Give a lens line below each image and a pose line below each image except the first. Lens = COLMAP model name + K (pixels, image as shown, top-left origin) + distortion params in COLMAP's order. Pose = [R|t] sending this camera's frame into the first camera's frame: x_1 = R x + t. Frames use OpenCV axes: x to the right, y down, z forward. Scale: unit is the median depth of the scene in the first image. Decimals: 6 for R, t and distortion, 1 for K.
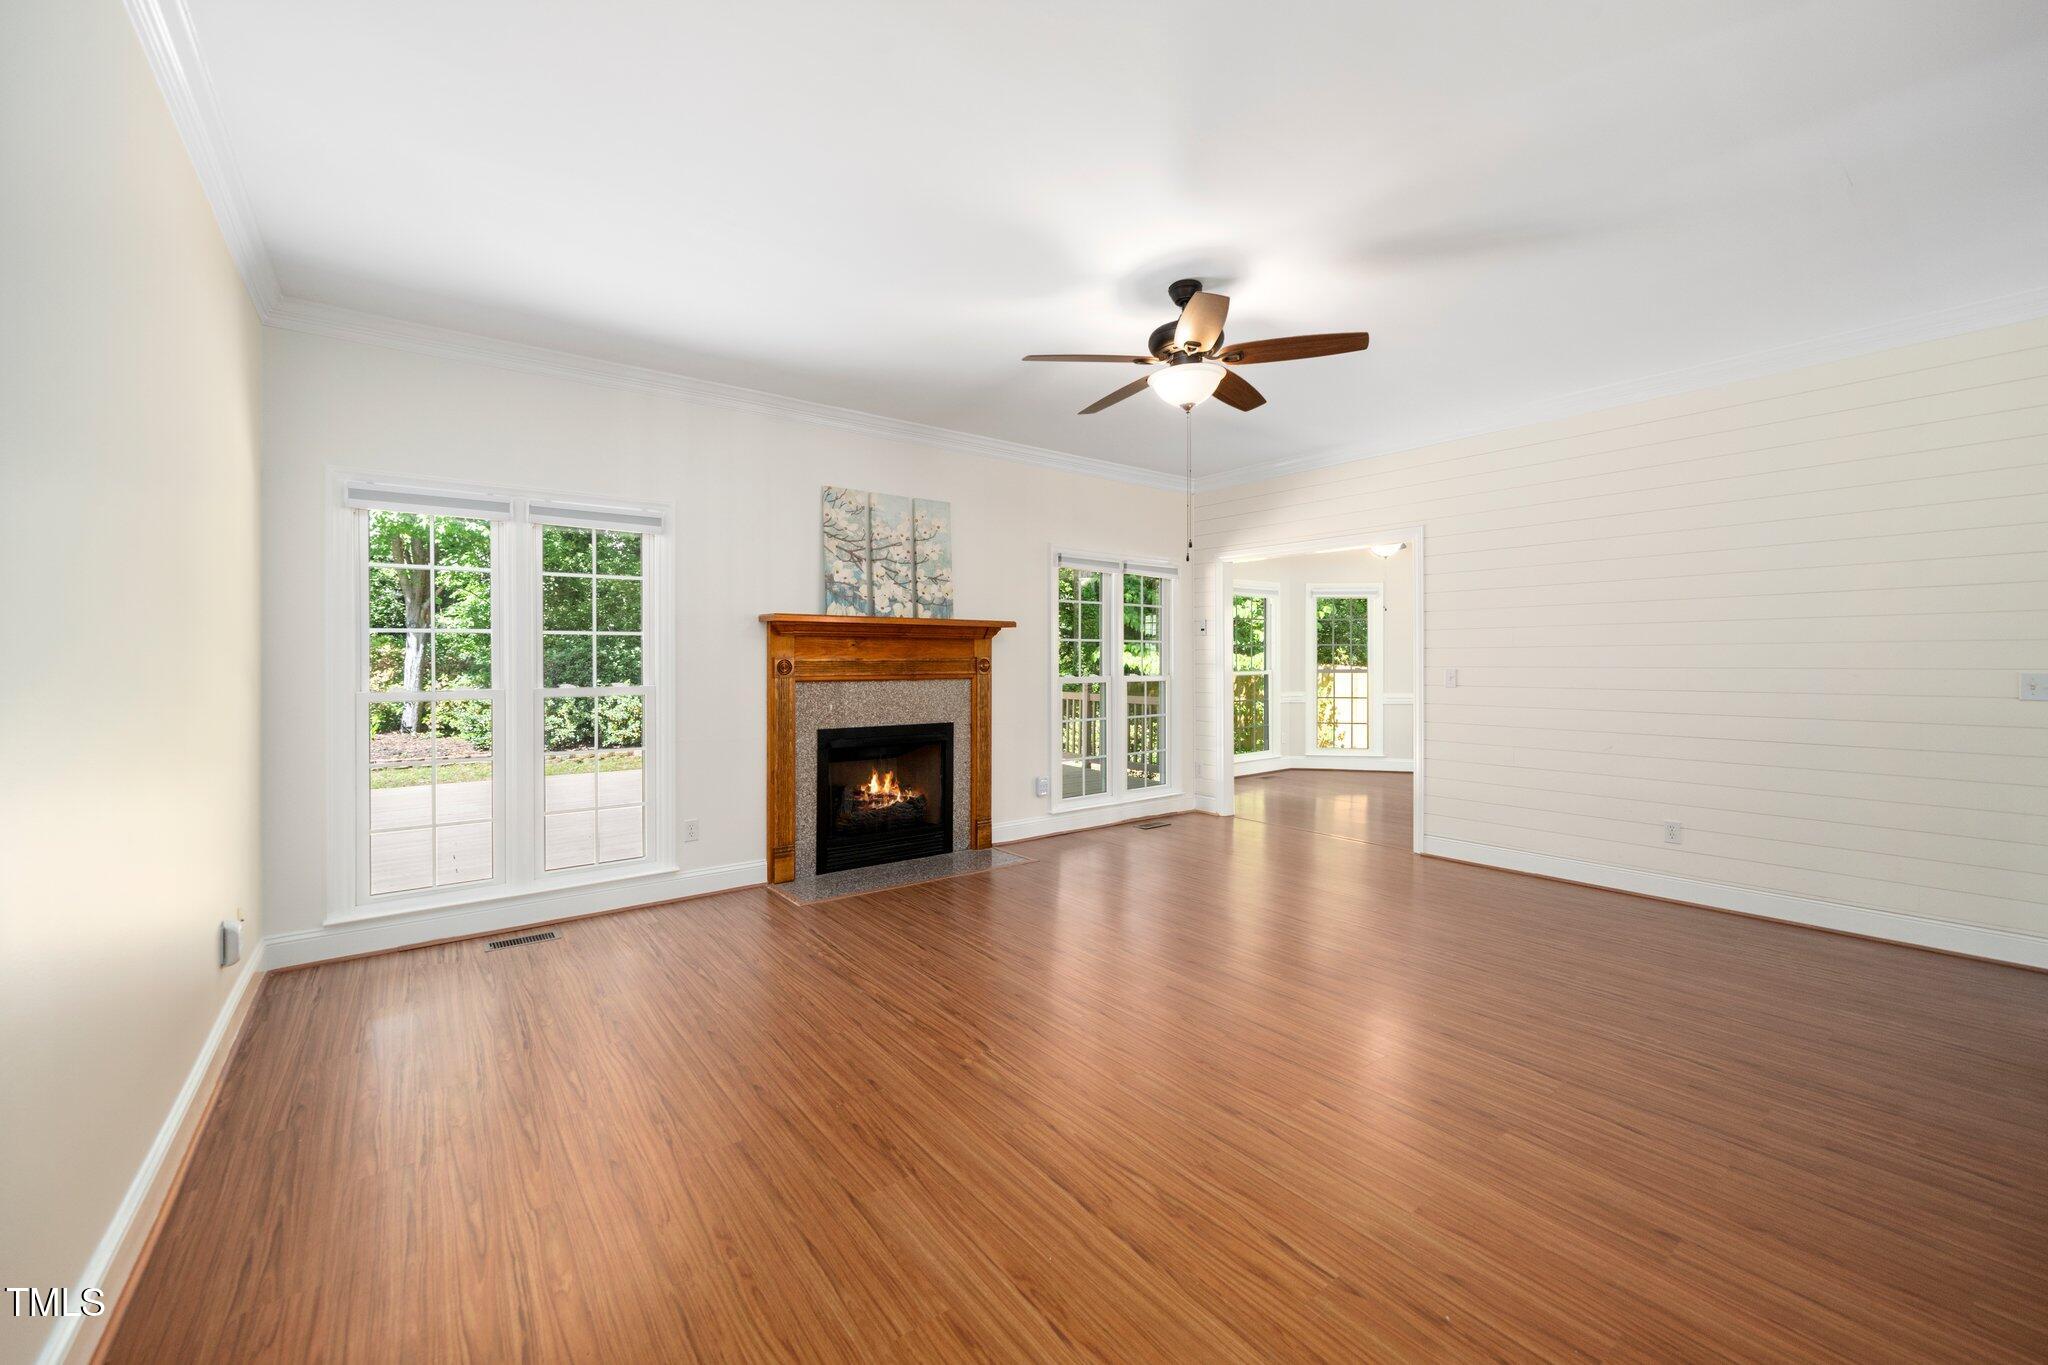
lens RADIAL K [[822.0, 0, 1021.3], [0, 822.0, 668.4], [0, 0, 1]] dist [0.016952, 0.000602]
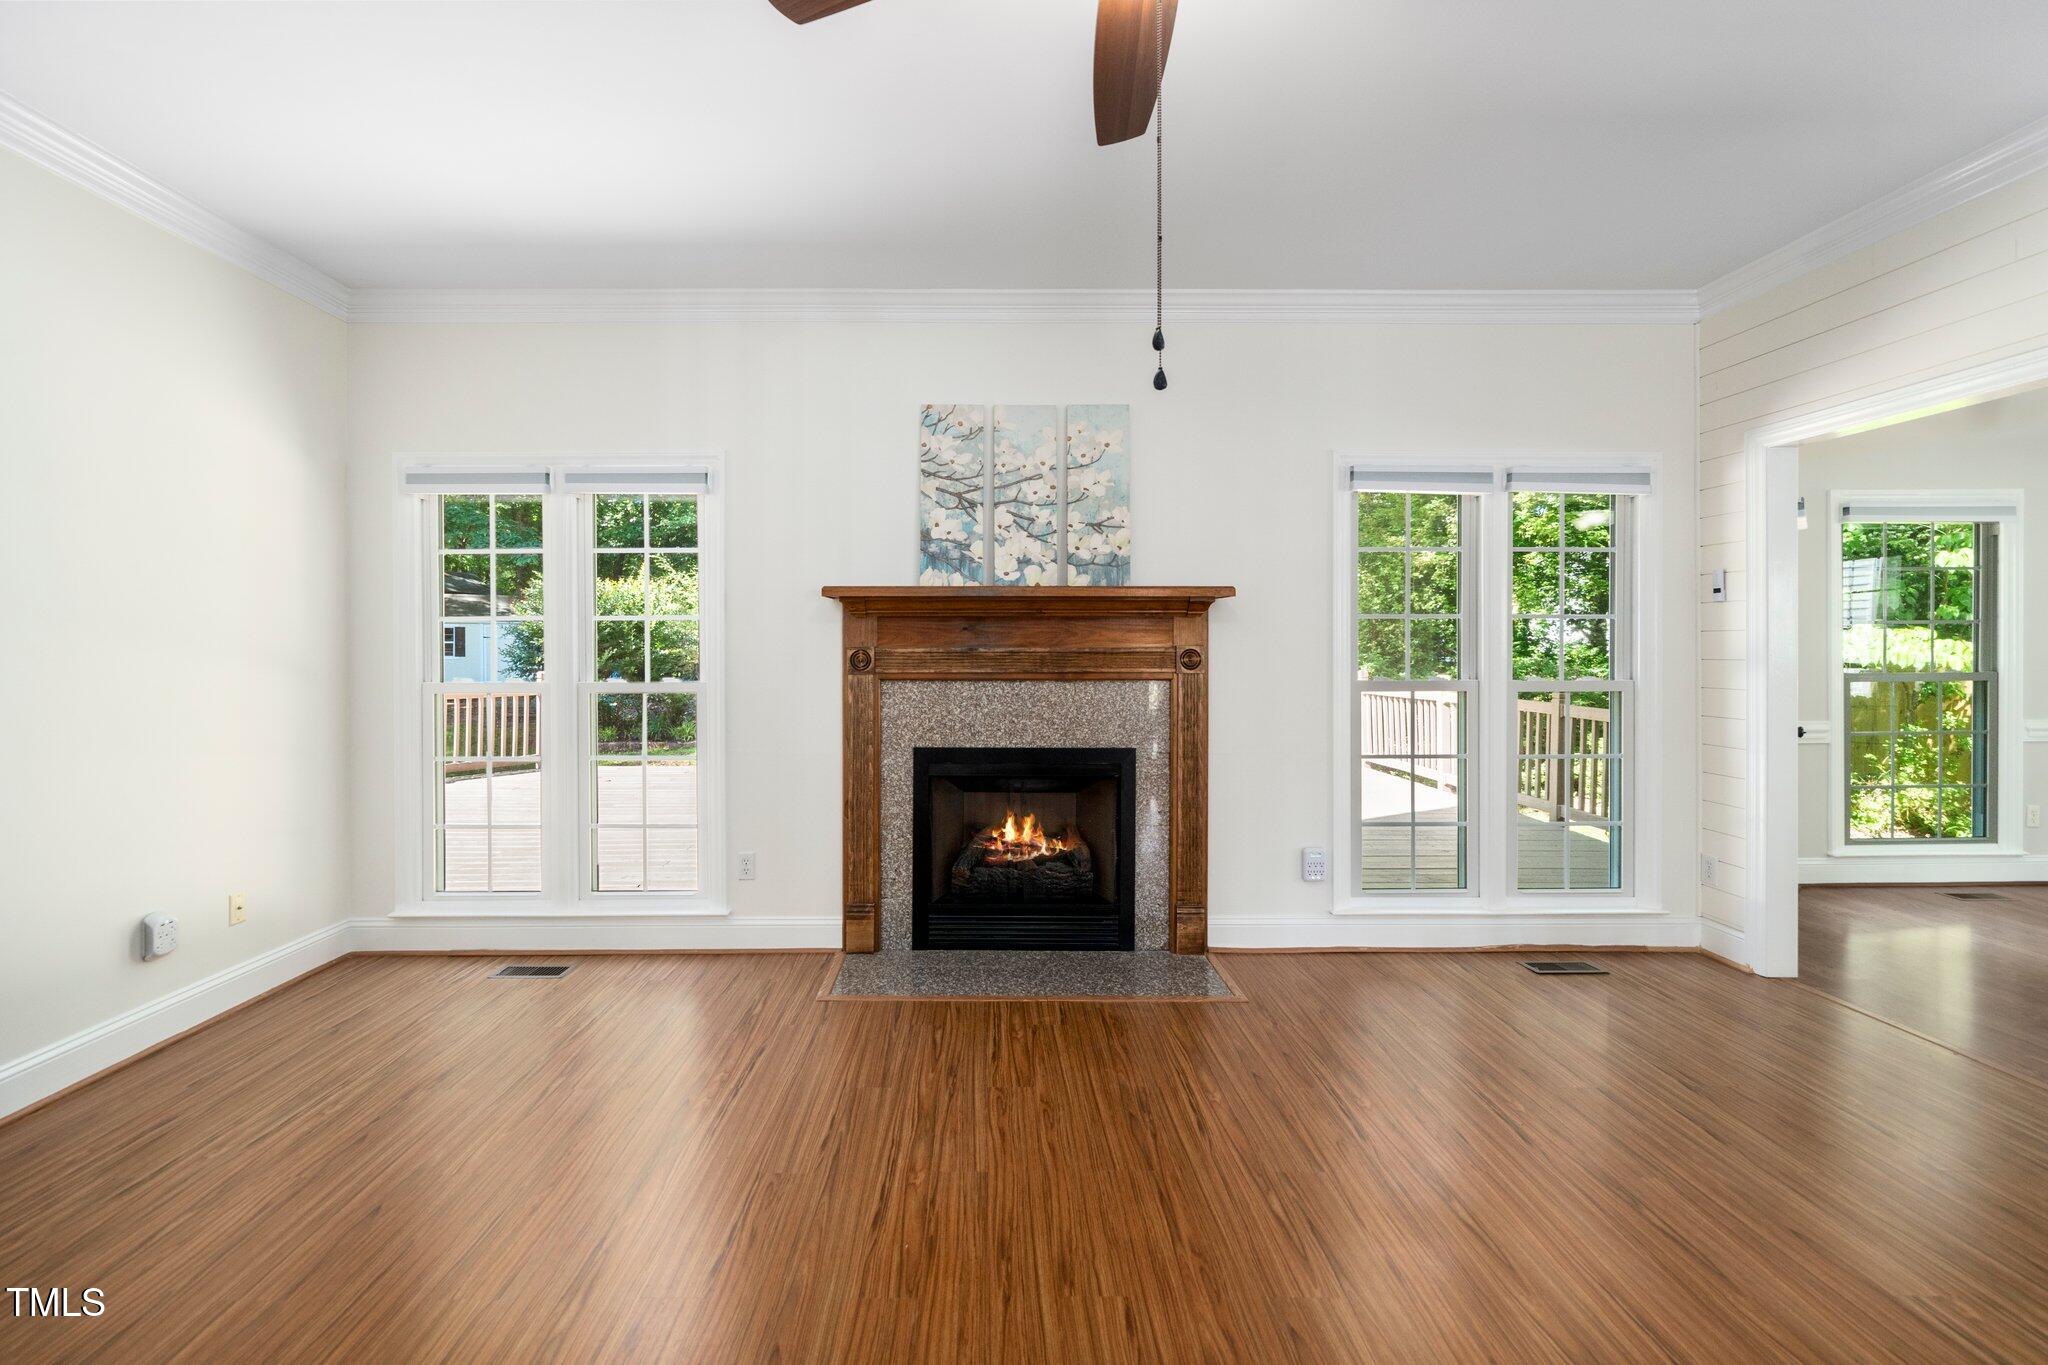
lens RADIAL K [[822.0, 0, 1021.5], [0, 822.0, 675.1], [0, 0, 1]] dist [0.016952, 0.000602]
pose [[0.798886, 0.008985, -0.601415, 0.248287], [-0.008918, 0.999955, 0.003094, 0.008195], [0.601416, 0.002892, 0.798931, 0.464823]]
